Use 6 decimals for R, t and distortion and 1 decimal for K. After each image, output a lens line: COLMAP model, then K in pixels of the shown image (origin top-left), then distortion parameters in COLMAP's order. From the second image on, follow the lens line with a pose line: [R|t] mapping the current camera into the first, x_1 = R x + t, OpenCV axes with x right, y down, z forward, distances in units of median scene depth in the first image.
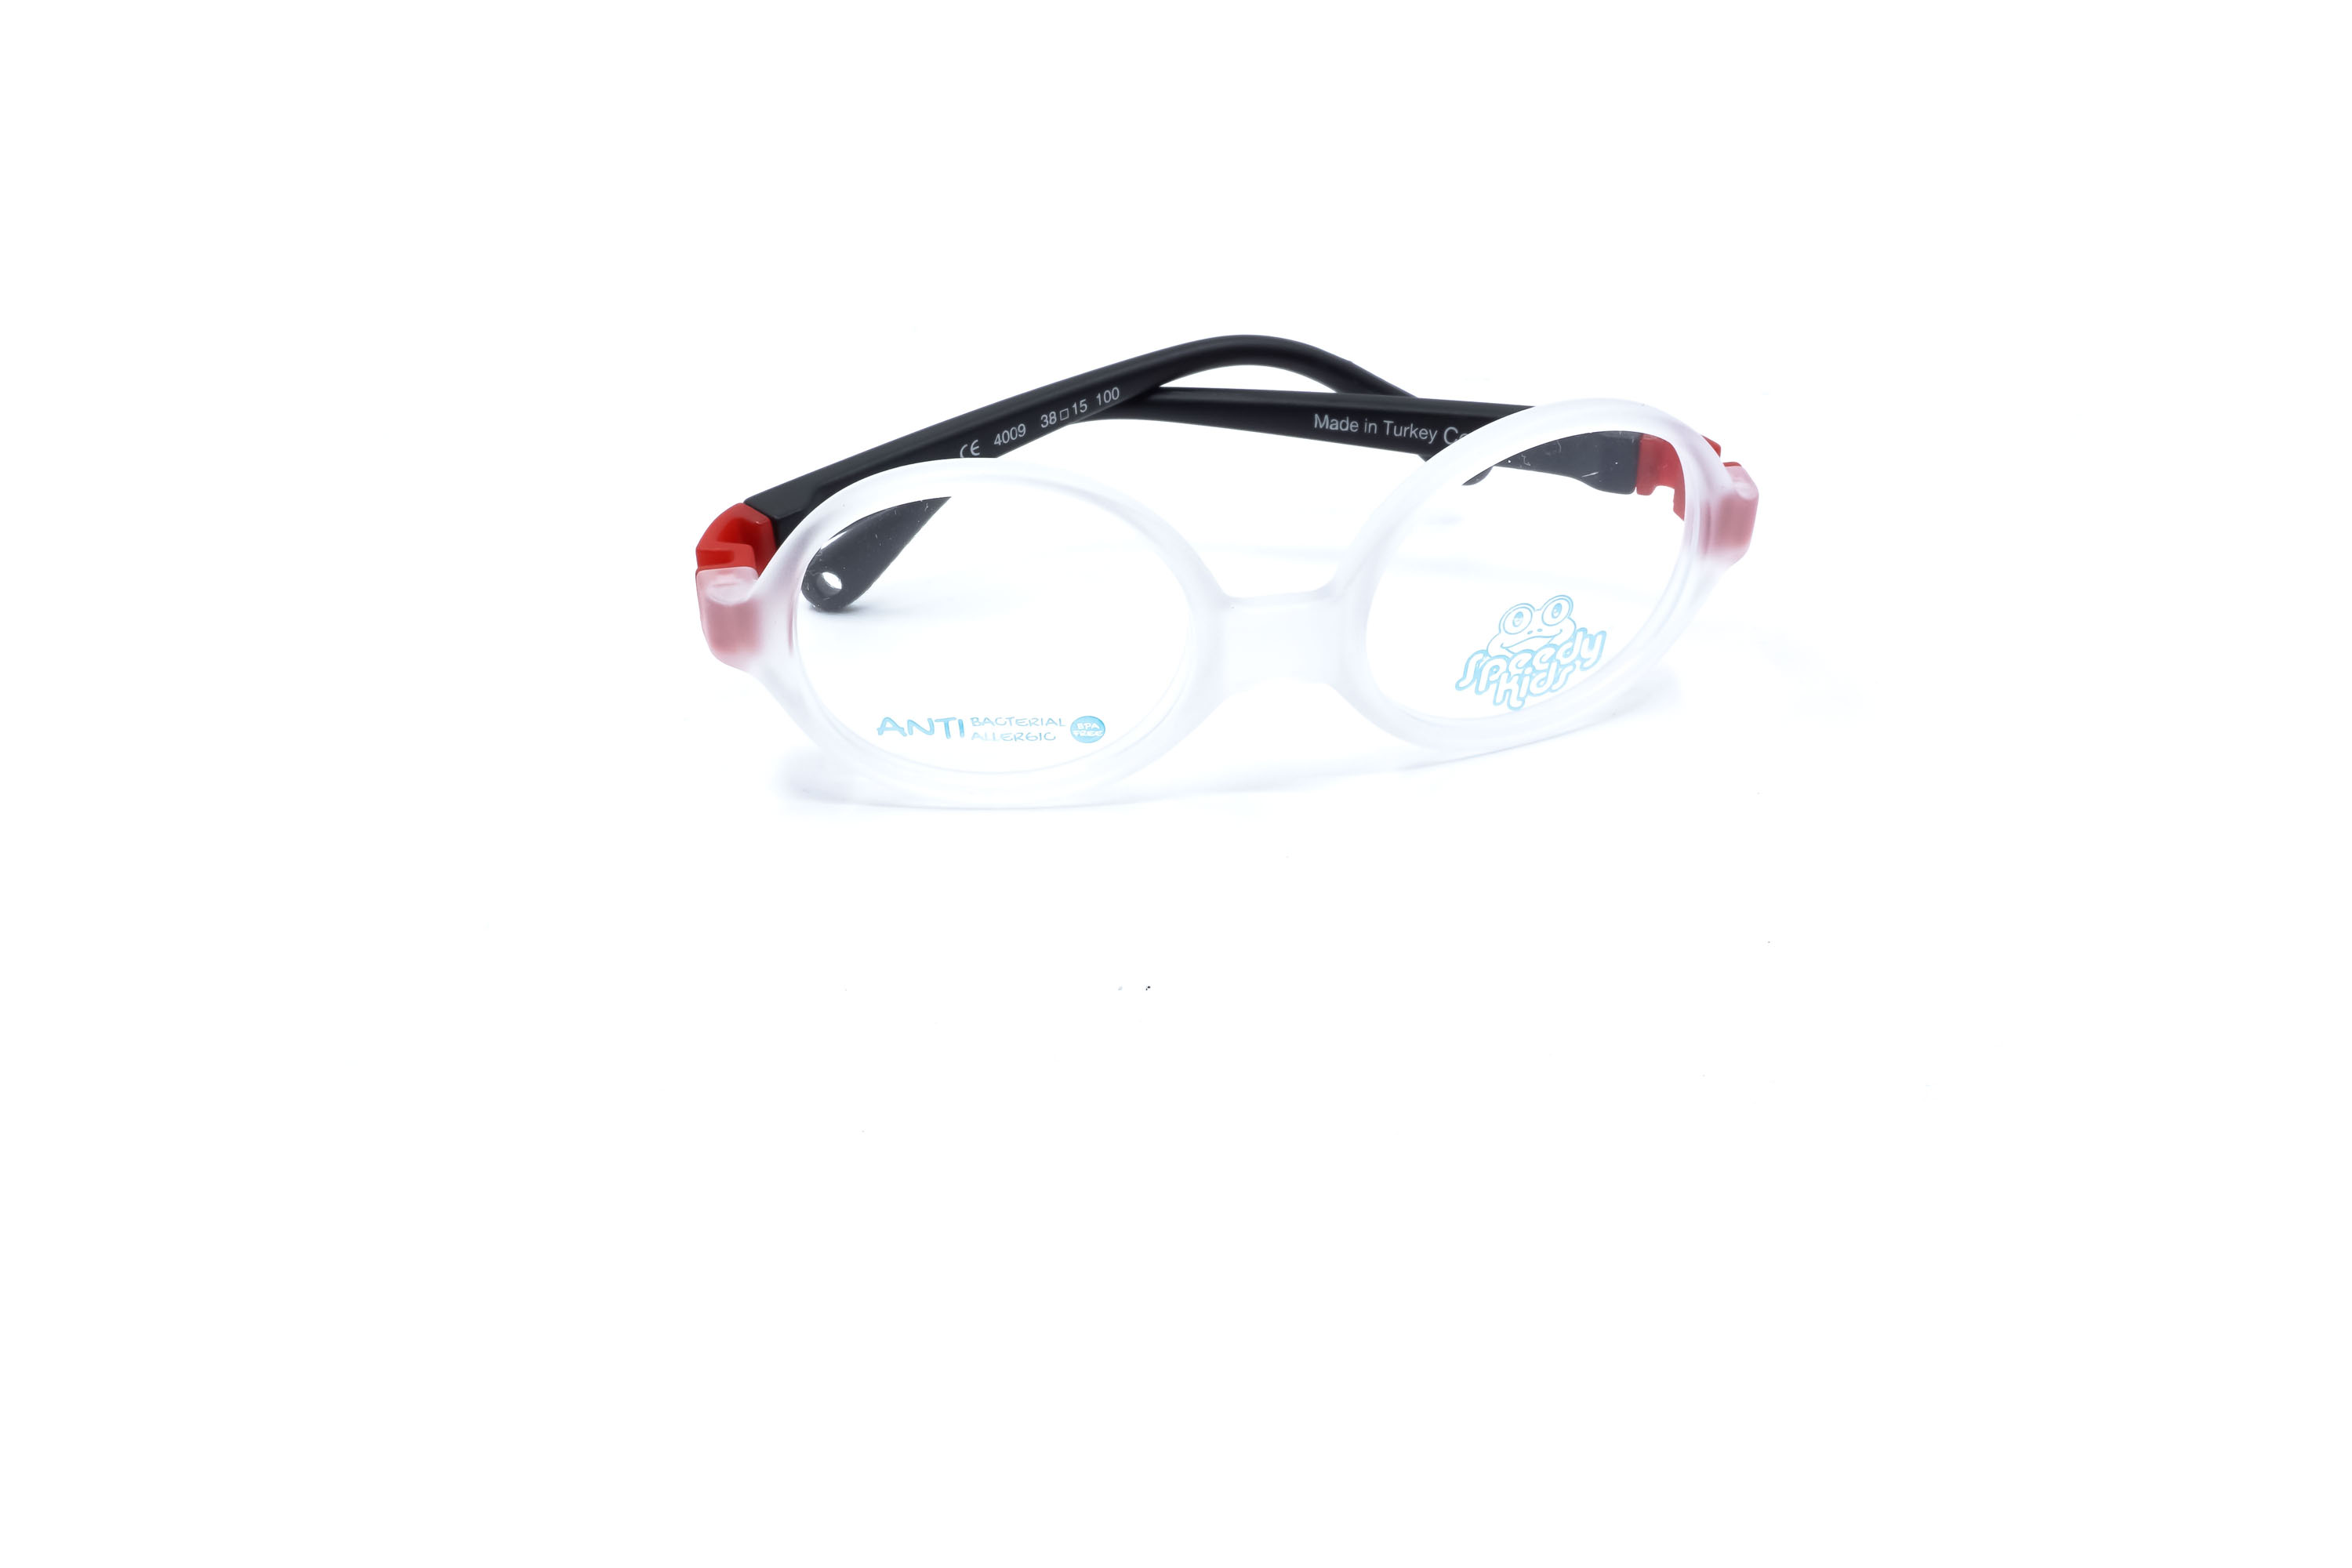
lens RADIAL K [[2404.4, 0, 1176.0], [0, 2404.4, 784.0], [0, 0, 1]] dist [-0.002122, -0.003692]
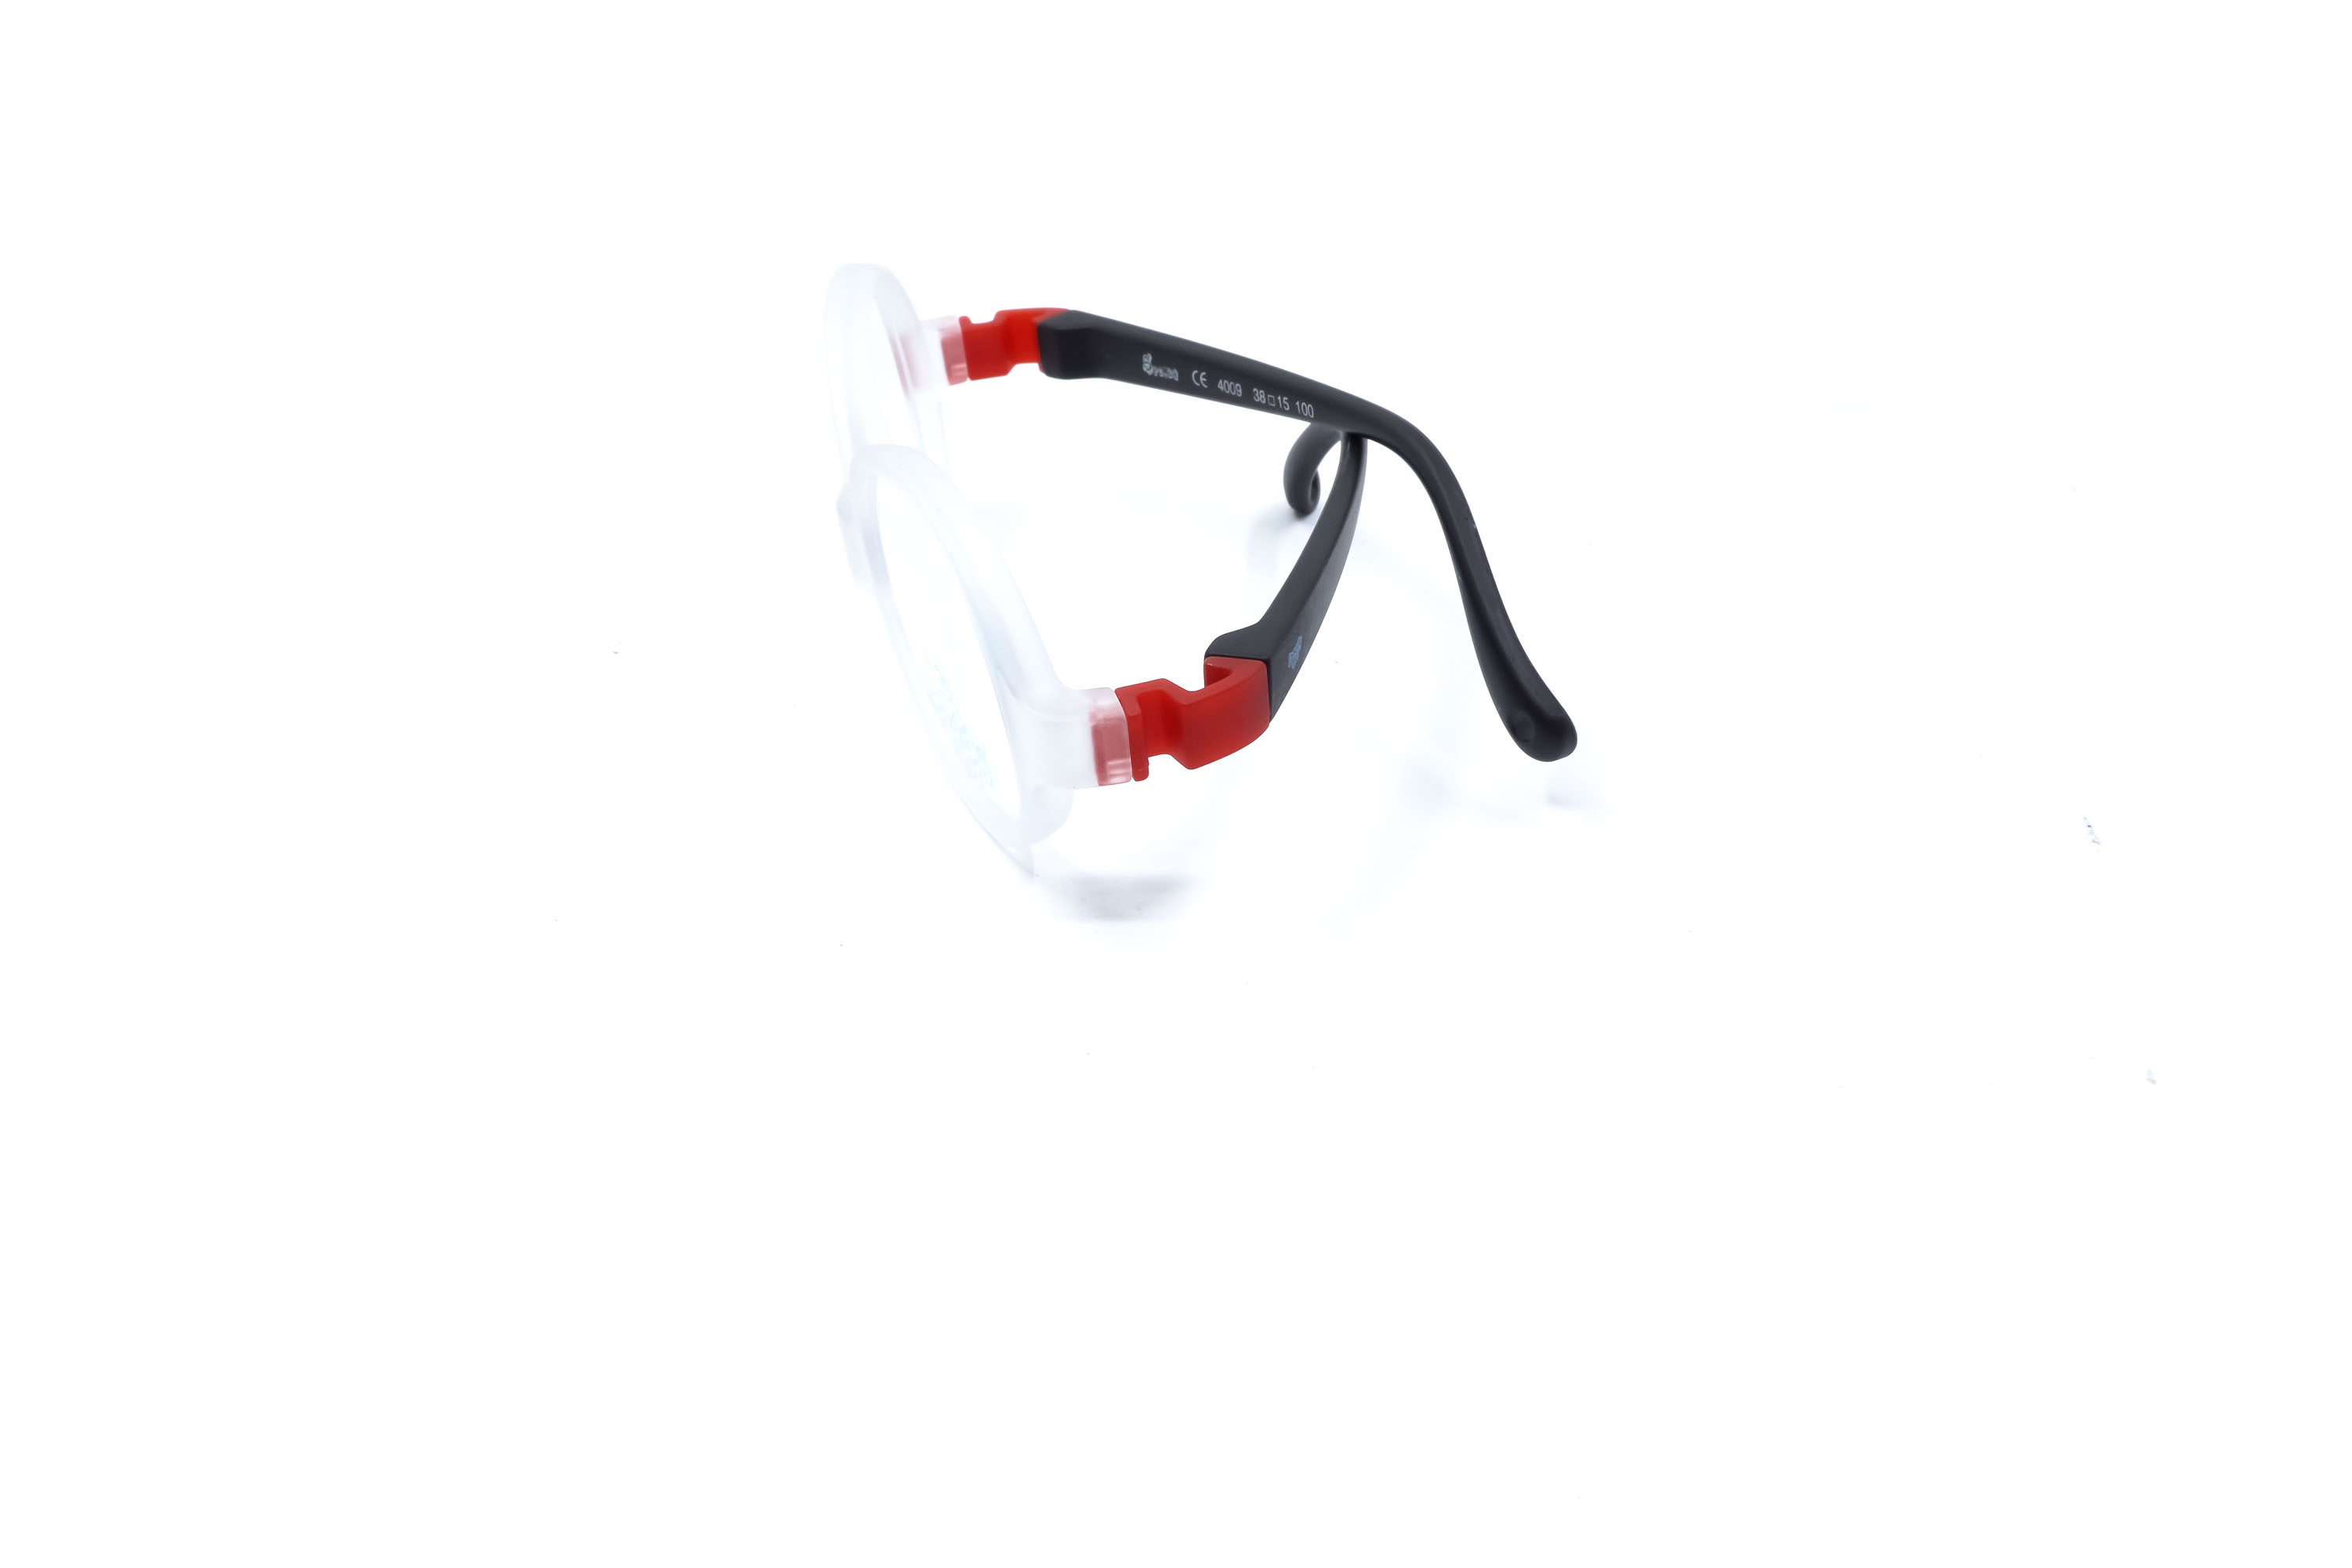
lens RADIAL K [[2404.4, 0, 1176.0], [0, 2404.4, 784.0], [0, 0, 1]] dist [-0.002122, -0.003692]
pose [[0.001504, 0.507717, -0.861522, 0.983243], [-0.480318, 0.756004, 0.444694, -0.501479], [0.877093, 0.413136, 0.245003, 0.852624]]
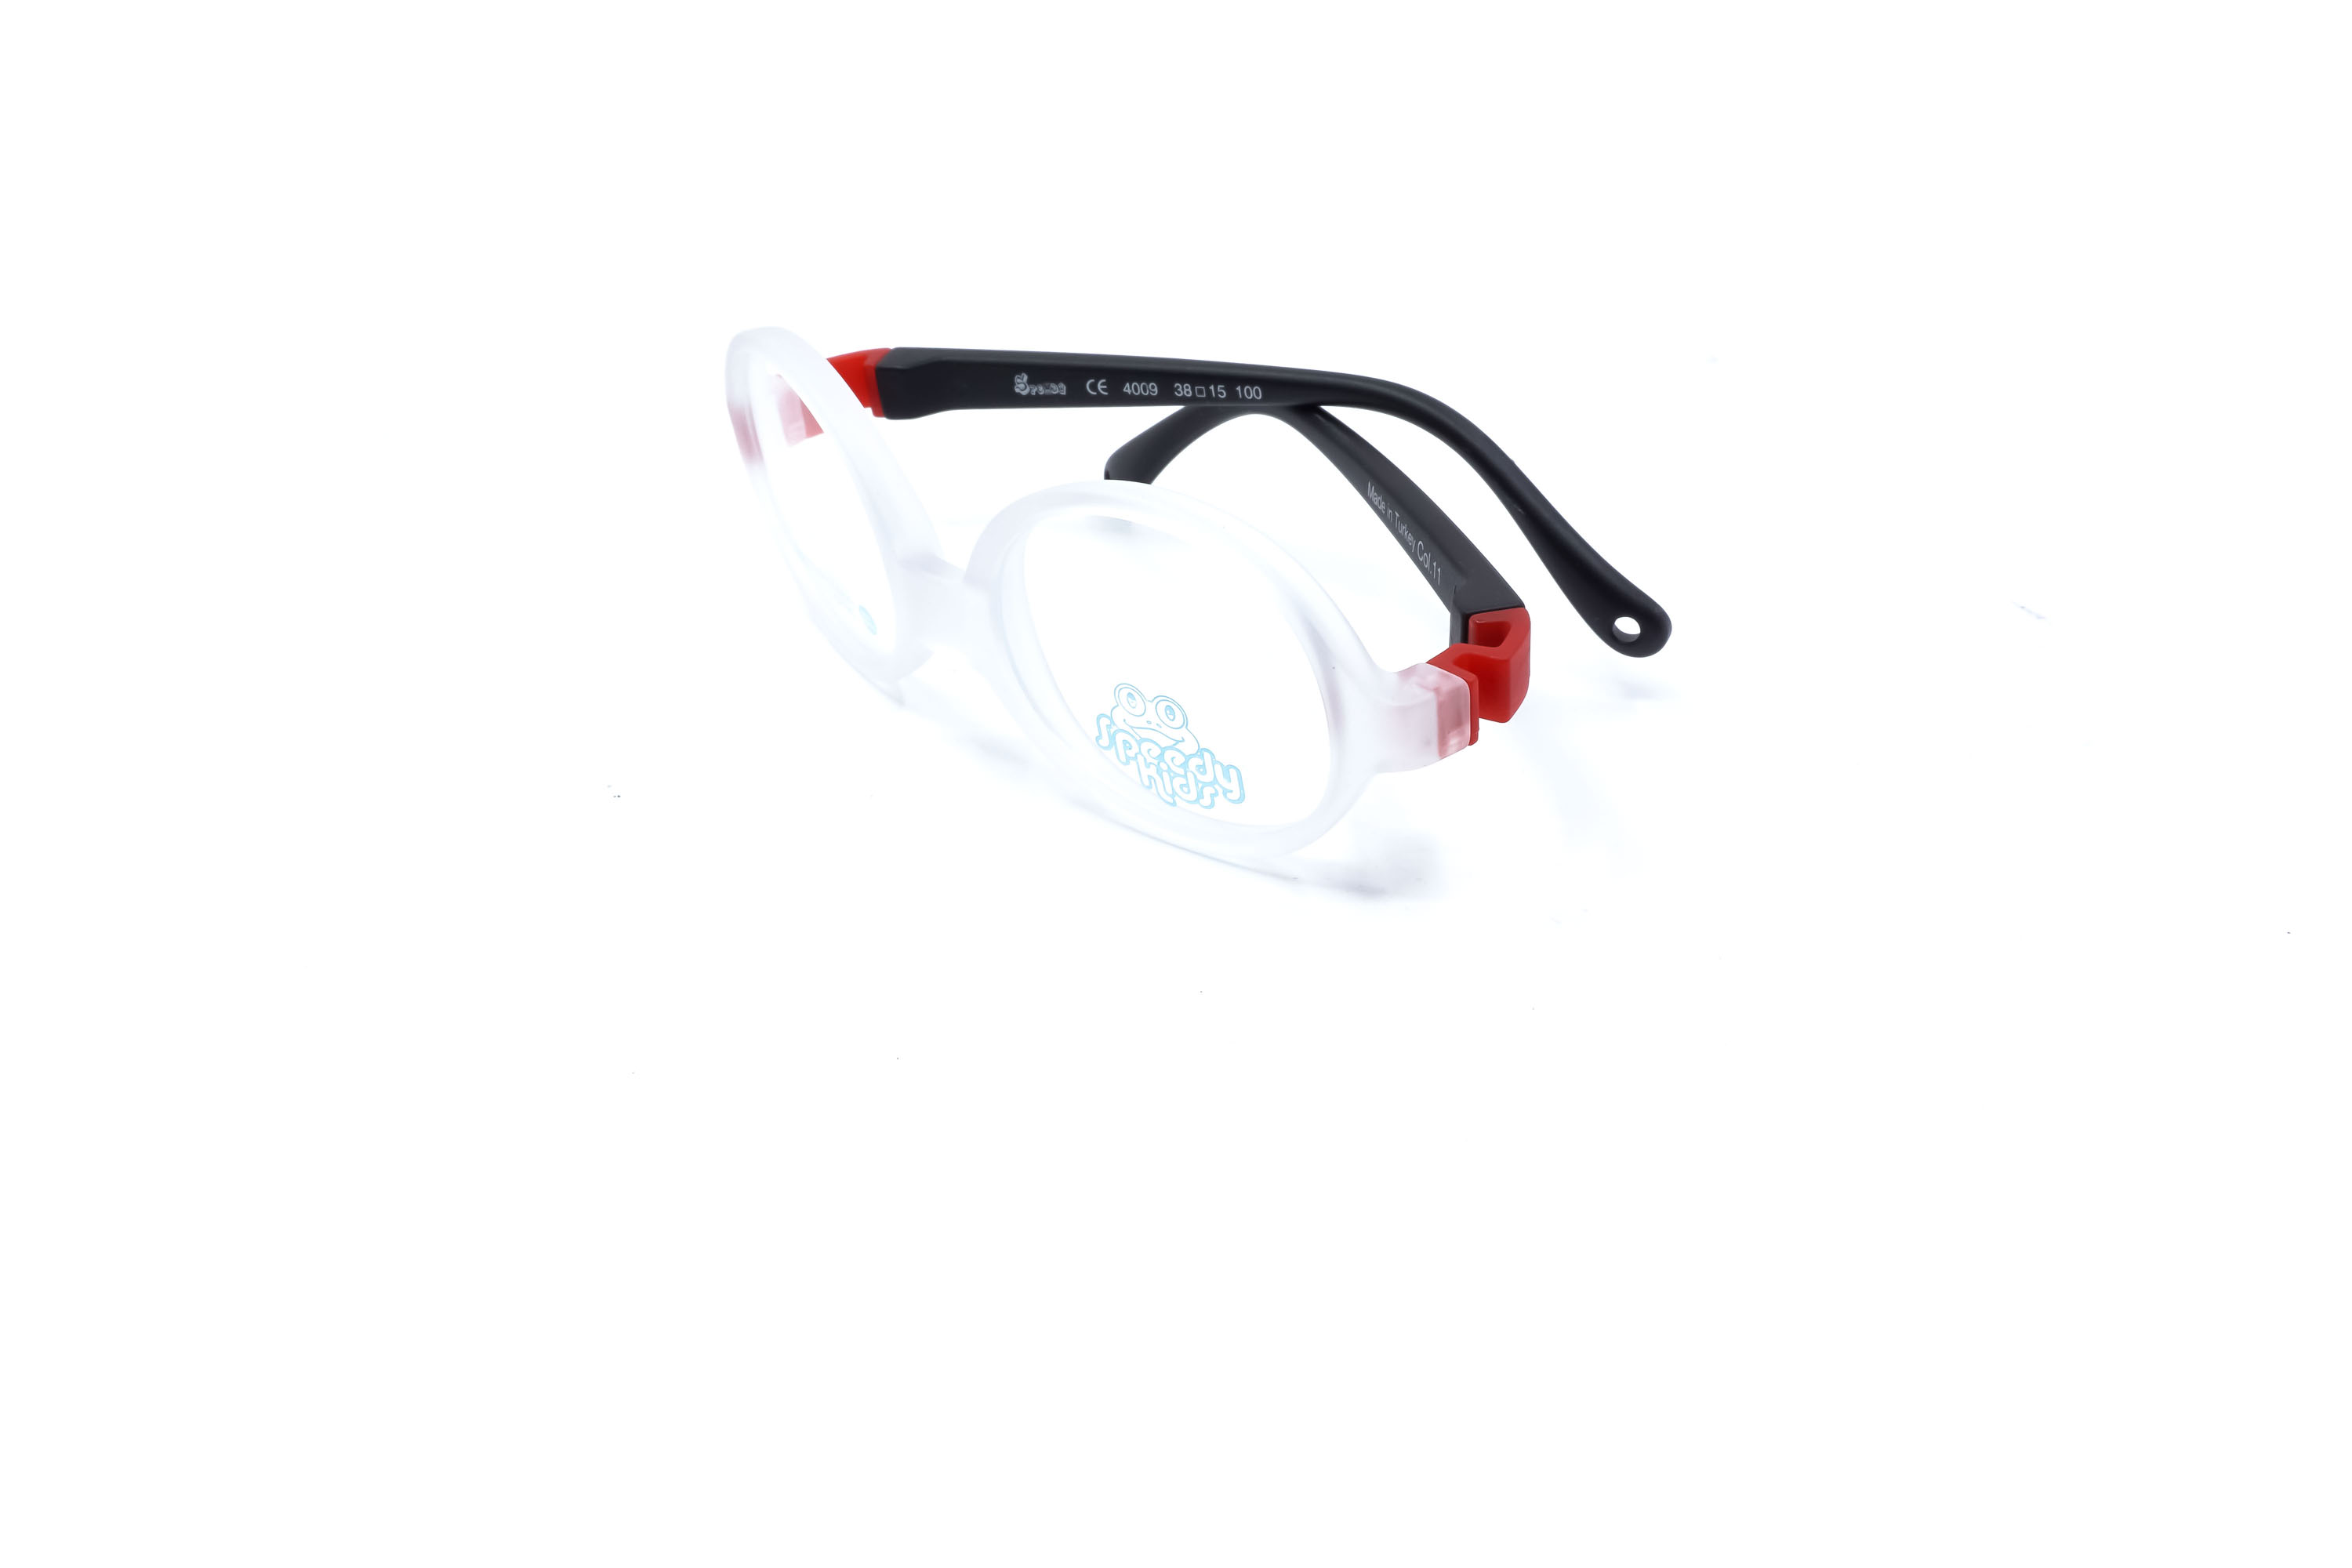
lens RADIAL K [[2404.4, 0, 1176.0], [0, 2404.4, 784.0], [0, 0, 1]] dist [-0.002122, -0.003692]
pose [[0.499639, 0.436060, -0.748473, 0.854745], [-0.420777, 0.877442, 0.230310, -0.259246], [0.757171, 0.199868, 0.621888, 0.423946]]
